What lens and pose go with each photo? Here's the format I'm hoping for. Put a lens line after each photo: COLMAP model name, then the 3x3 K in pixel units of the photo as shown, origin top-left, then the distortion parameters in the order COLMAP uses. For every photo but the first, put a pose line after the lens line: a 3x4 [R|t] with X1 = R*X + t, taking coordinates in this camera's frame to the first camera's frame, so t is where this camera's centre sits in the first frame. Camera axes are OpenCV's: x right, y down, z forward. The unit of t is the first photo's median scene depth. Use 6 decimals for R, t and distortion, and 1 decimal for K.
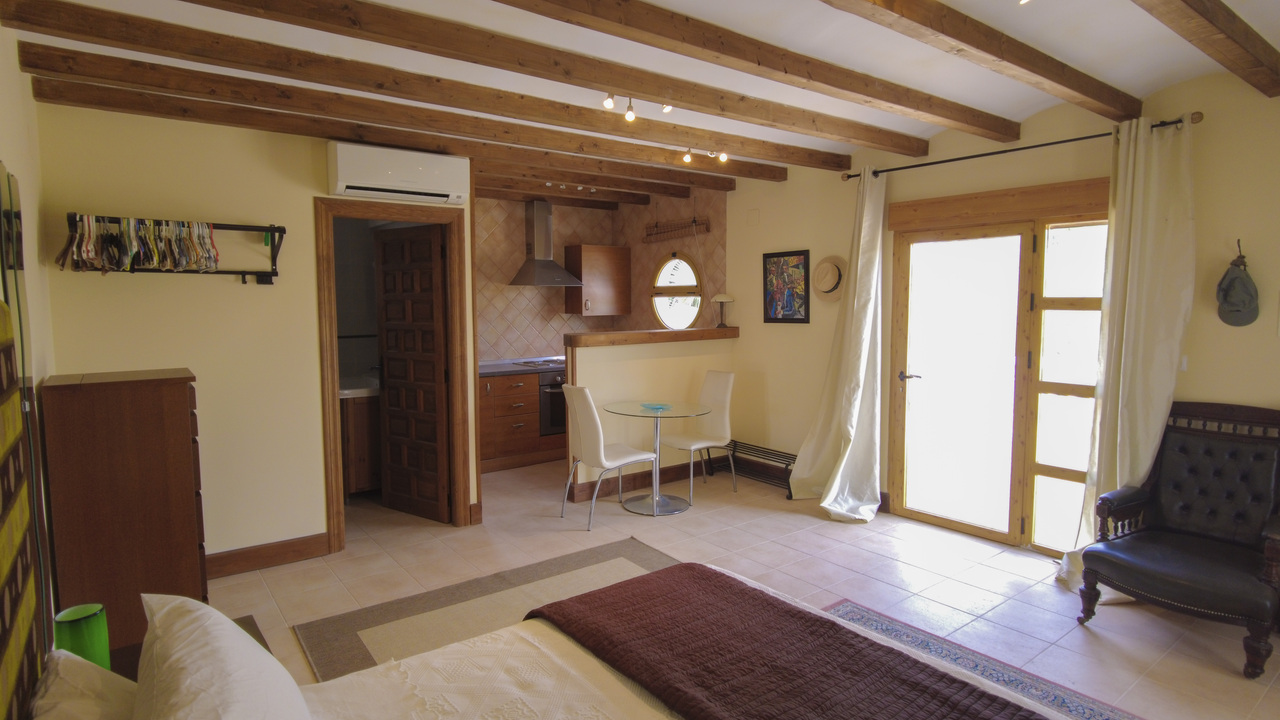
lens RADIAL K [[685.5, 0, 639.2], [0, 685.5, 360.8], [0, 0, 1]] dist [-0.001074, -0.000405]
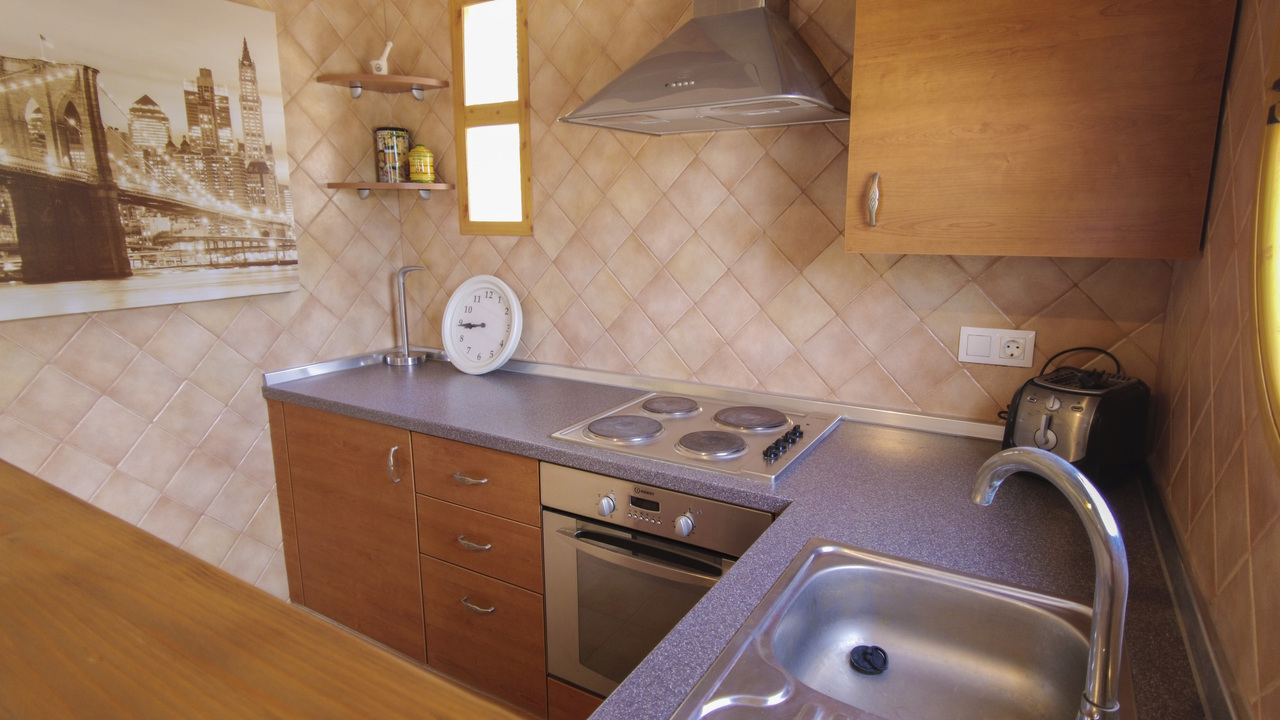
lens RADIAL K [[685.5, 0, 639.8], [0, 685.5, 363.1], [0, 0, 1]] dist [-0.001074, -0.000405]
pose [[0.370264, 0.194616, -0.908311, 0.095898], [-0.088196, 0.980755, 0.174186, -0.064506], [0.924730, 0.015615, 0.380302, 0.877904]]
